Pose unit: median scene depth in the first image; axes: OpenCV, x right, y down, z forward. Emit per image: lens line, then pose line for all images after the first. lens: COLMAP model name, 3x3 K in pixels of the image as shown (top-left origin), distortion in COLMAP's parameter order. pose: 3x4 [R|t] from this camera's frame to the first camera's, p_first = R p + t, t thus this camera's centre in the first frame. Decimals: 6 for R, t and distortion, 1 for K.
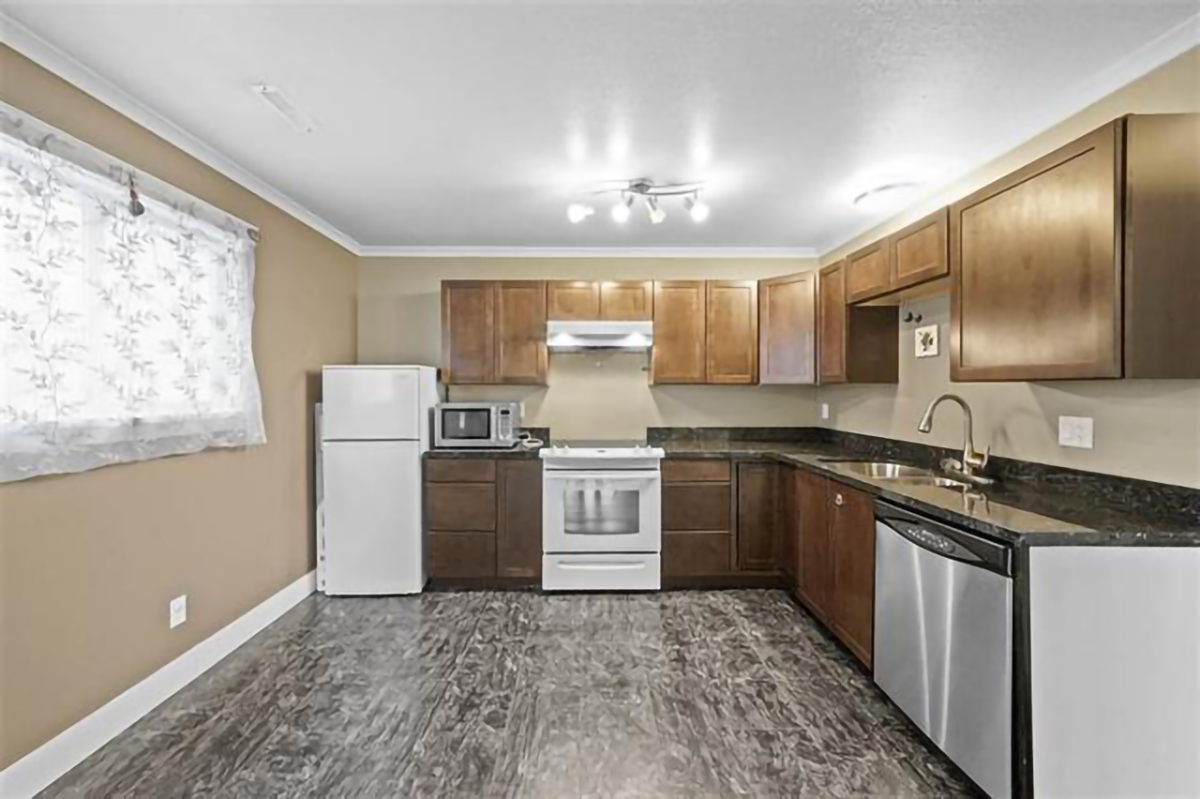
lens RADIAL K [[459.9, 0, 596.7], [0, 459.9, 391.6], [0, 0, 1]] dist [-0.000868, -0.000031]
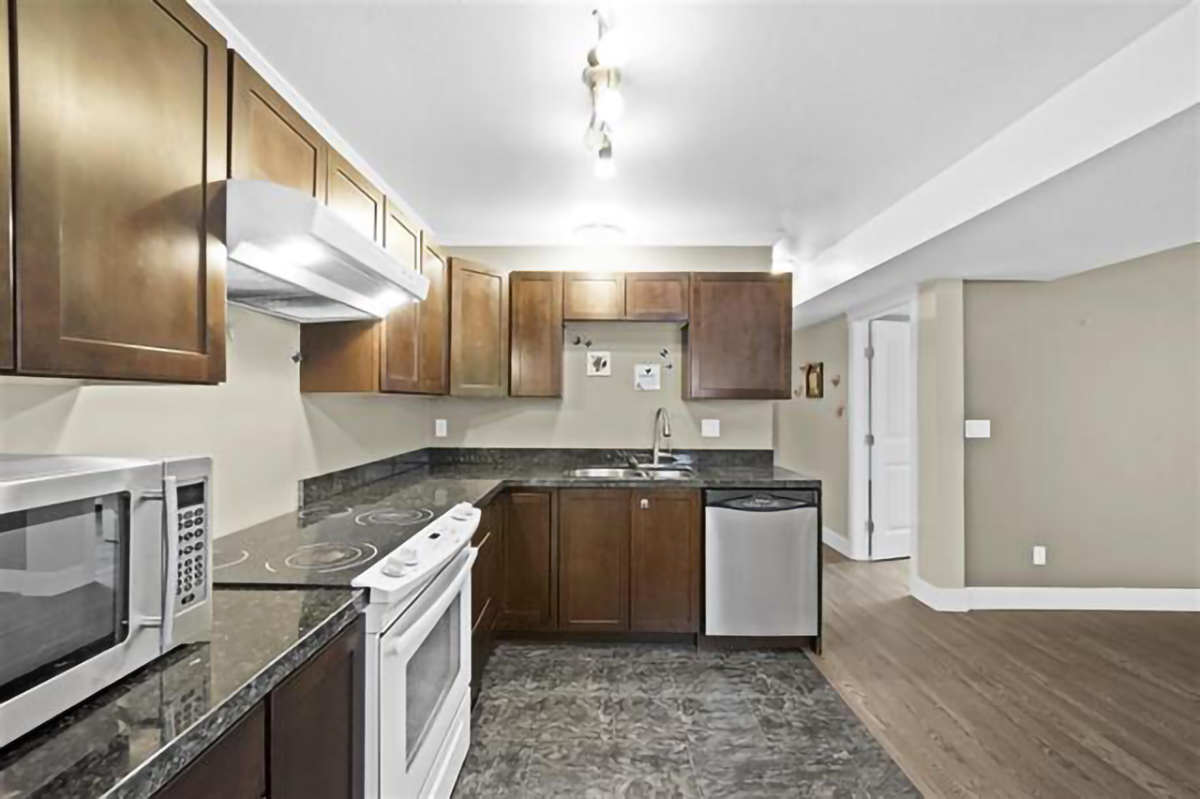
lens RADIAL K [[478.2, 0, 597.6], [0, 478.2, 403.1], [0, 0, 1]] dist [0.001512, 0.000089]
pose [[0.029339, -0.002885, 0.999565, -0.559813], [0.001090, 0.999995, 0.002854, -0.008908], [-0.999569, 0.001005, 0.029342, 0.984118]]
